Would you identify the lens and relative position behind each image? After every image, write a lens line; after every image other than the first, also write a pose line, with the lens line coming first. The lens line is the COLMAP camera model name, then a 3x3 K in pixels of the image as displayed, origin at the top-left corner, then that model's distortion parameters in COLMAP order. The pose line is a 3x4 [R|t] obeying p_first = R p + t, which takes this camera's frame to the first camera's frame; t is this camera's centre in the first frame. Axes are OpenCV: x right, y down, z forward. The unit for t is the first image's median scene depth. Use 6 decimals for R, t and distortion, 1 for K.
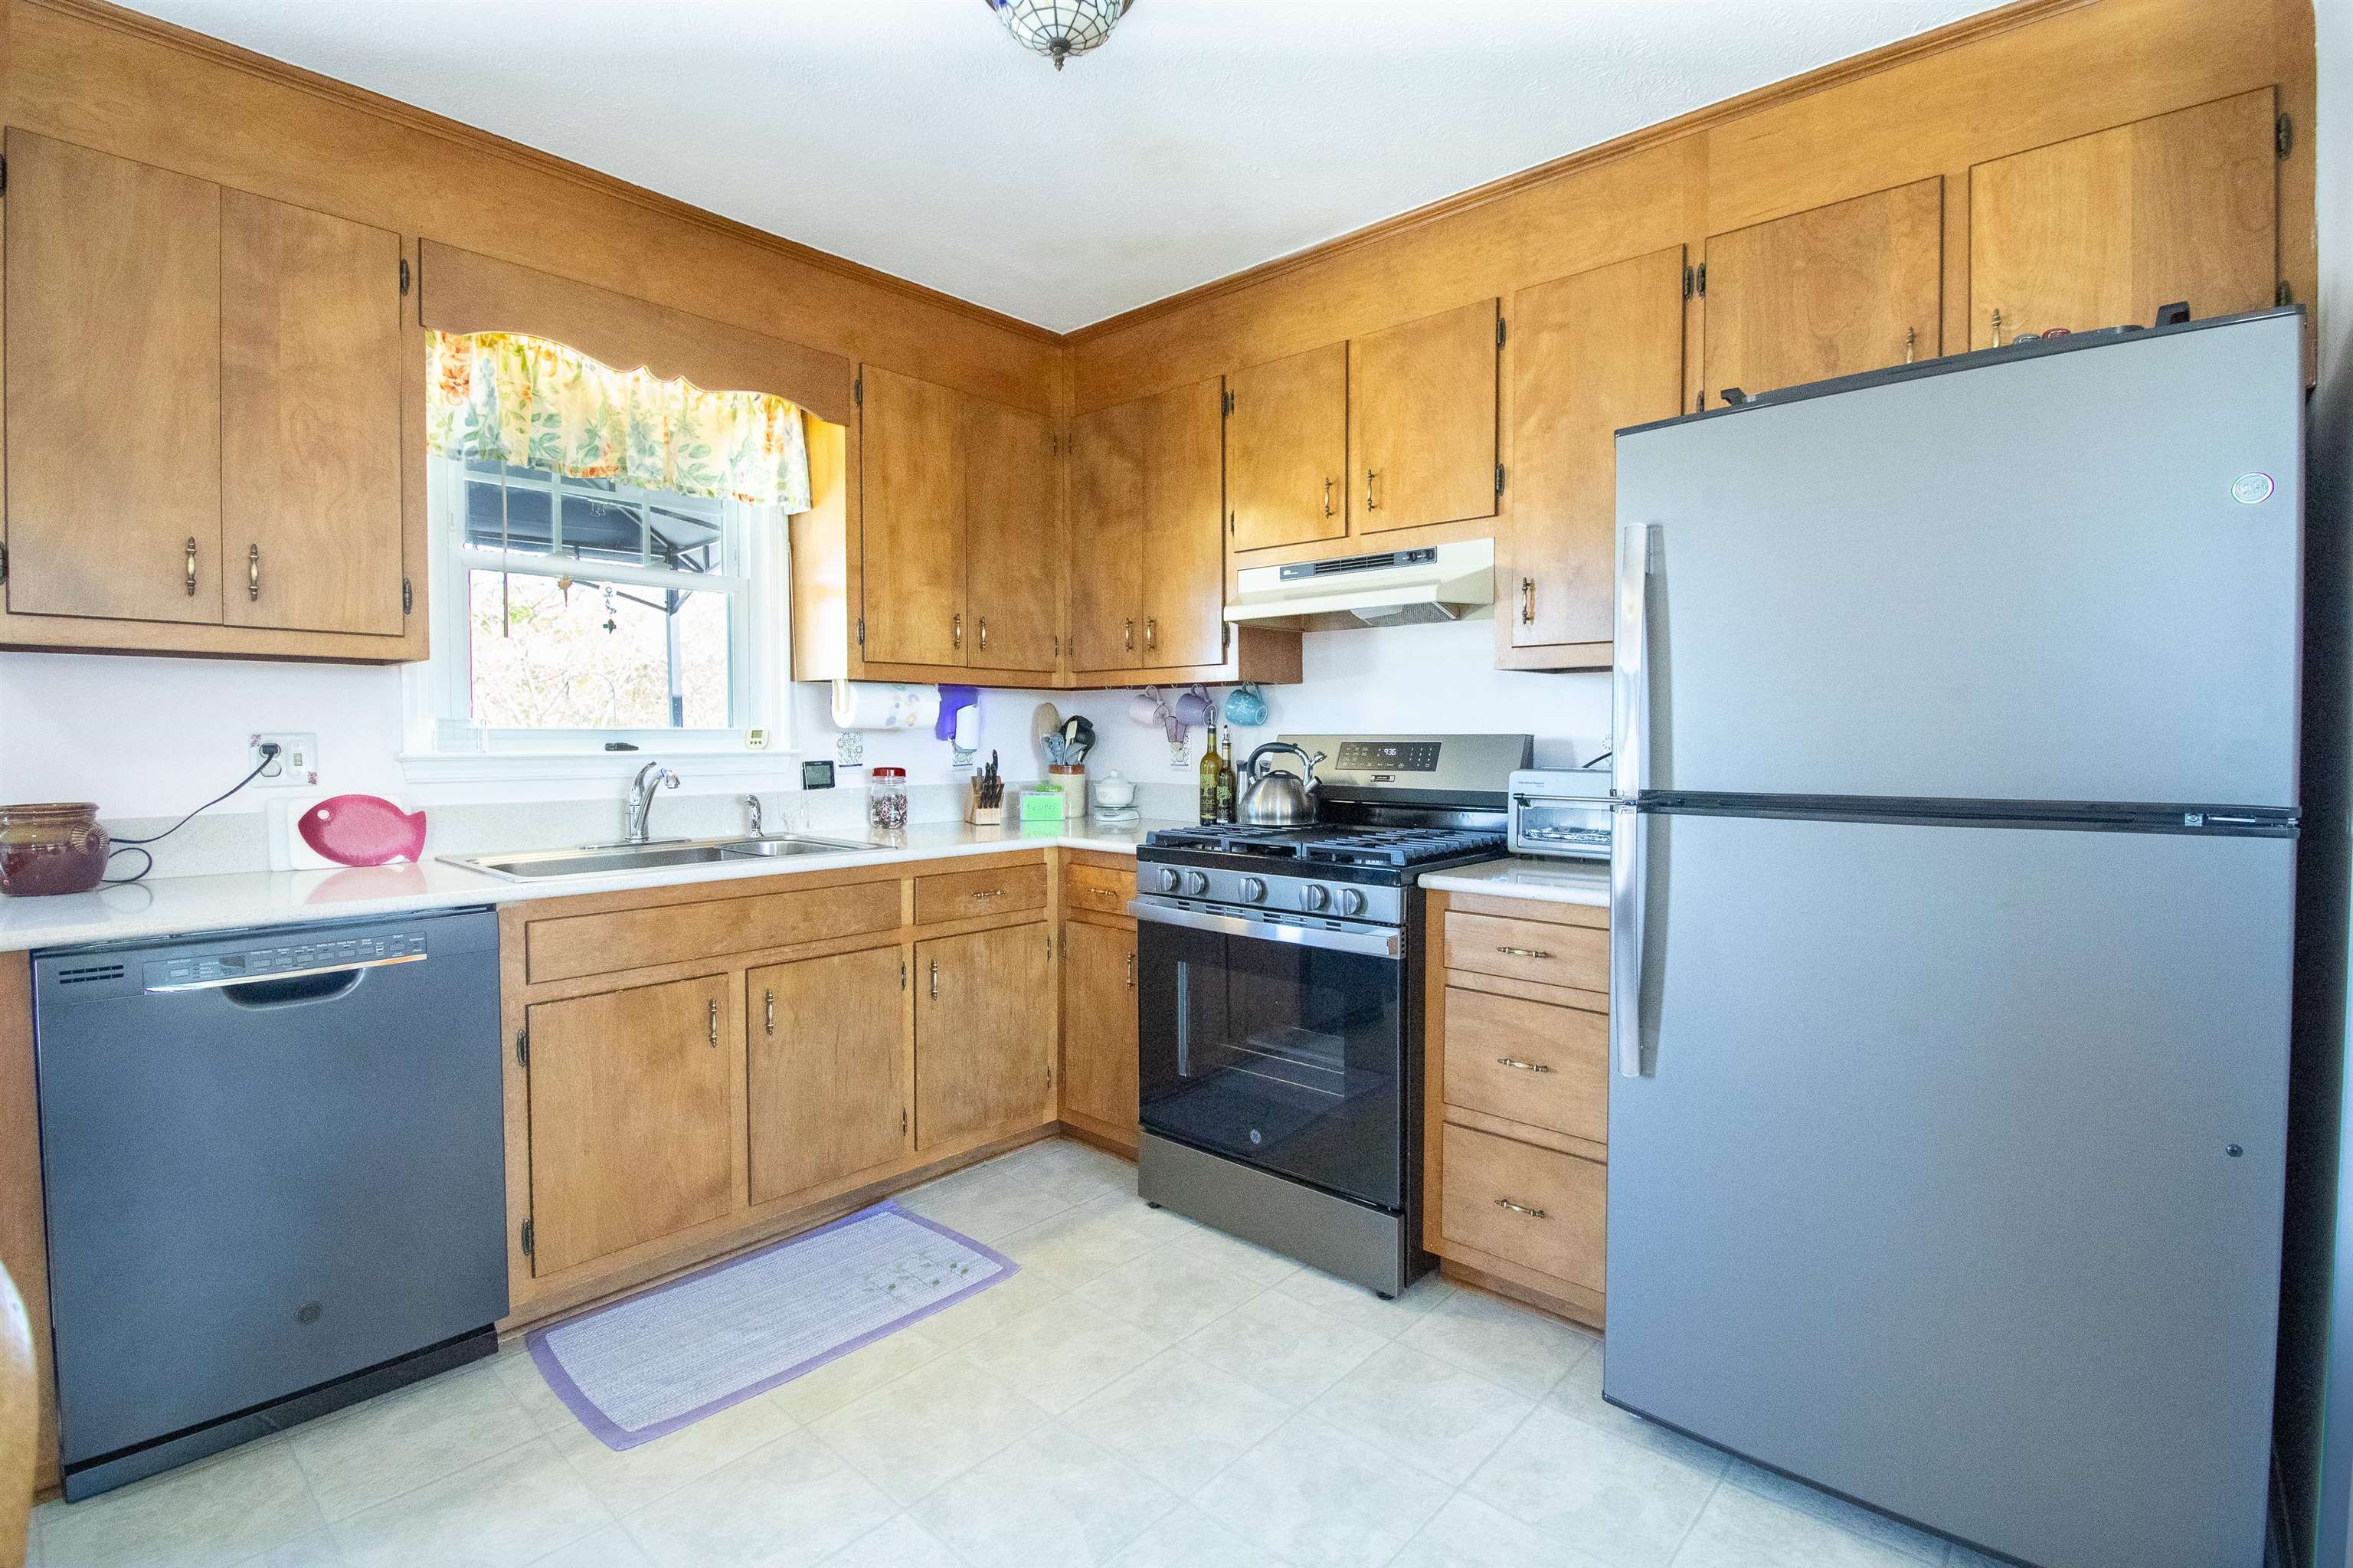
lens RADIAL K [[1091.0, 0, 1196.2], [0, 1091.0, 772.5], [0, 0, 1]] dist [0.003514, -0.015571]
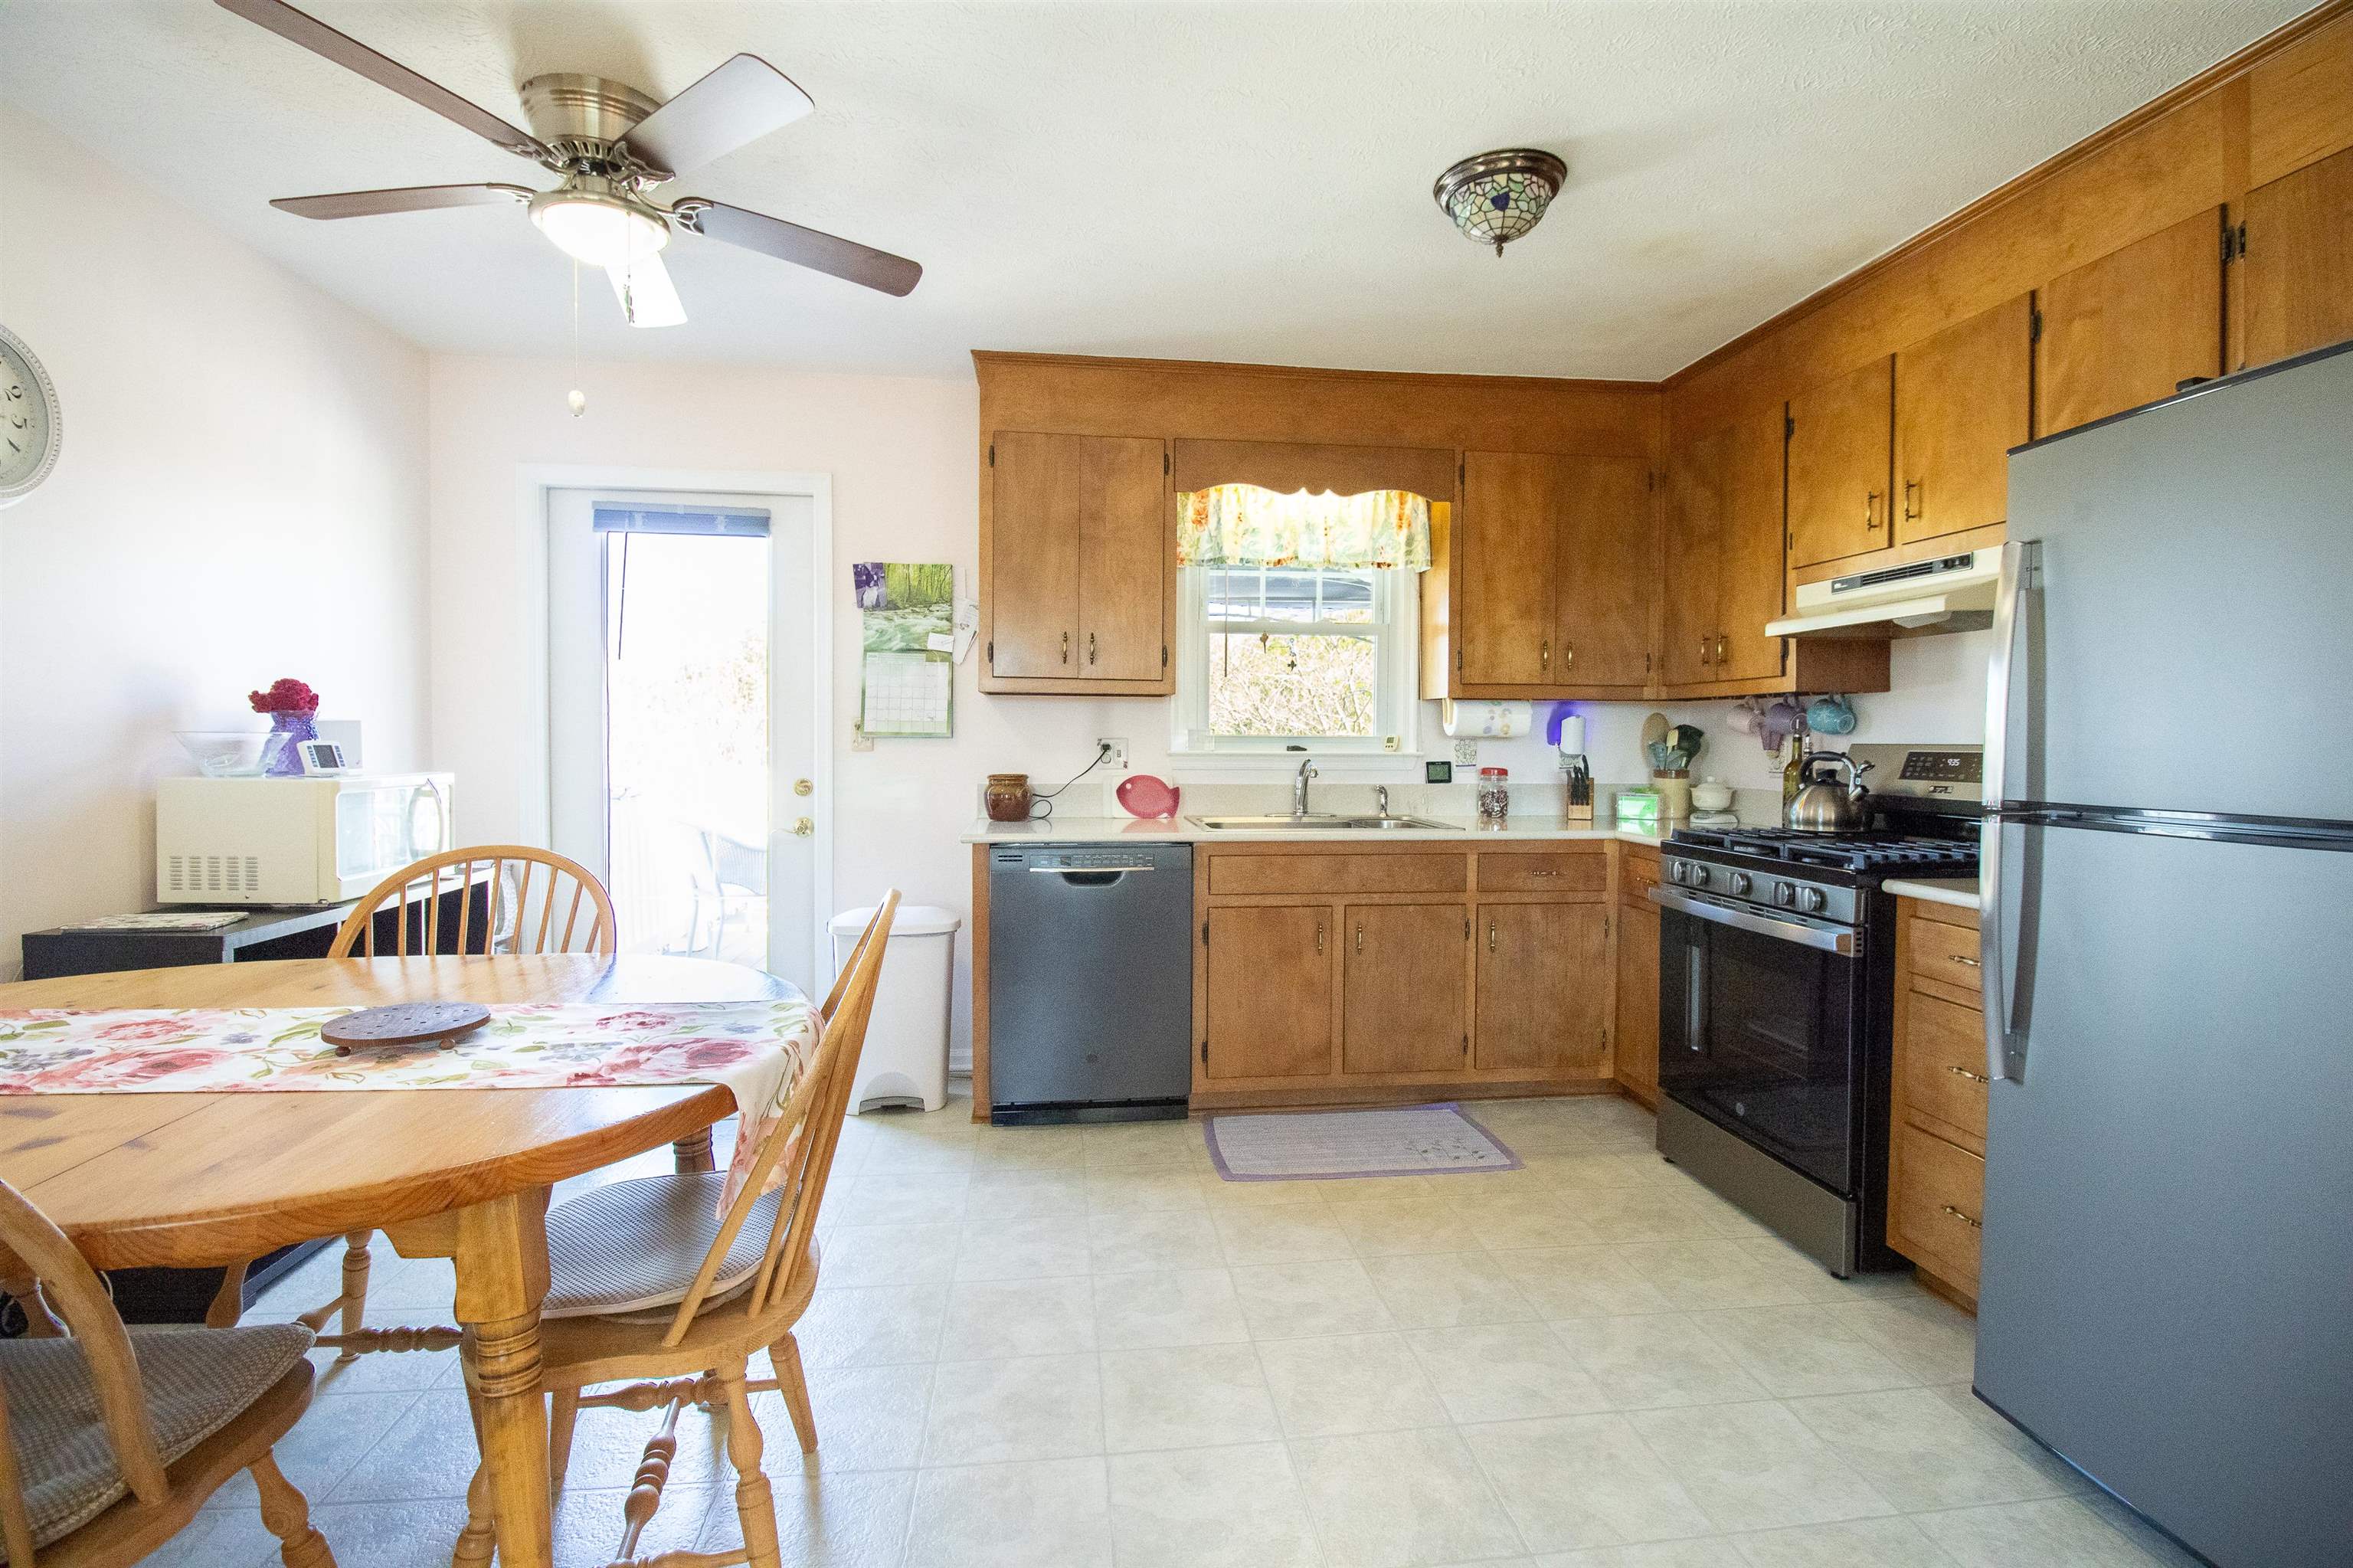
lens RADIAL K [[1091.0, 0, 1196.2], [0, 1091.0, 772.5], [0, 0, 1]] dist [0.003514, -0.015571]
pose [[0.754333, 0.025331, -0.656003, 0.315388], [-0.028596, 0.999575, 0.005715, 0.003781], [0.655869, 0.014448, 0.754737, -0.172894]]
